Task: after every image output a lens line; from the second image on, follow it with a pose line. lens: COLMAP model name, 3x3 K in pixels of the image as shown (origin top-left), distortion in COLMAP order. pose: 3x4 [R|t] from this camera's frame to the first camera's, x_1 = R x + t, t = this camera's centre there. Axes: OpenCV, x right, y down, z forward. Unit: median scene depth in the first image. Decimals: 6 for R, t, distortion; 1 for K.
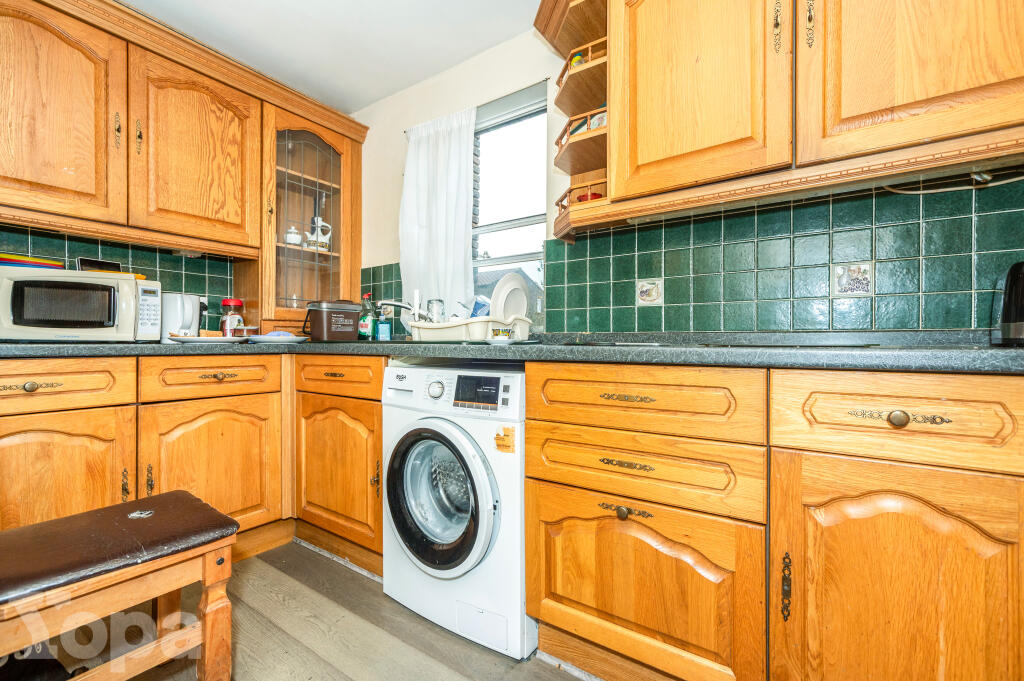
lens RADIAL K [[440.4, 0, 512.0], [0, 440.4, 340.5], [0, 0, 1]] dist [-0.016164, 0.012782]
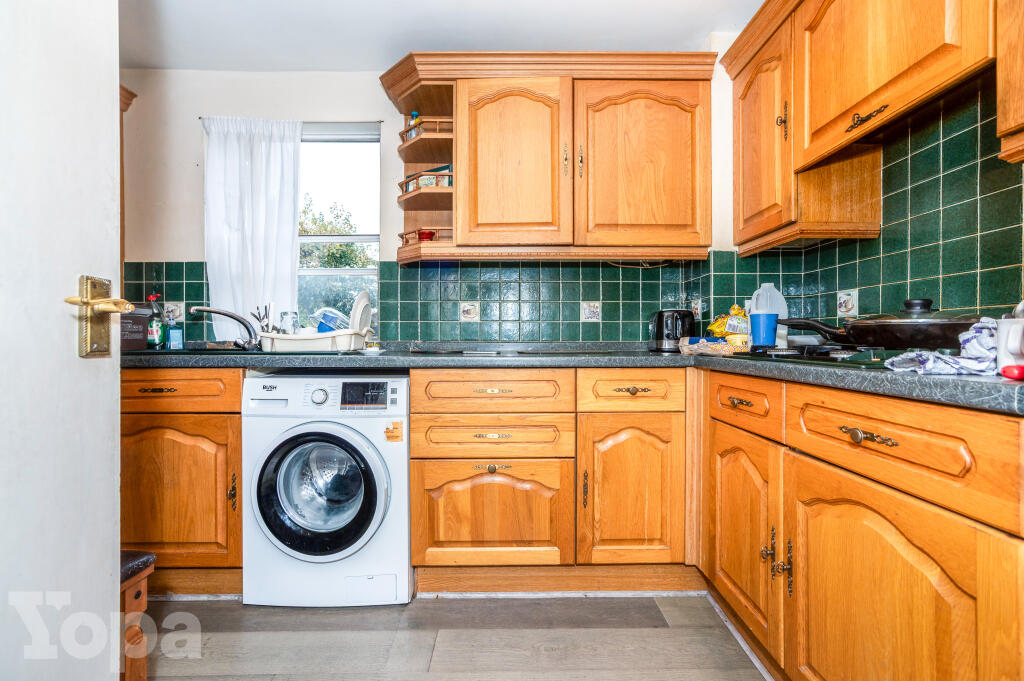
lens RADIAL K [[439.4, 0, 509.0], [0, 439.4, 334.5], [0, 0, 1]] dist [-0.018633, 0.013280]
pose [[0.822450, 0.002166, 0.568834, -0.459820], [0.000608, 0.999989, -0.004687, -0.045675], [-0.568838, 0.004200, 0.822439, -0.213704]]
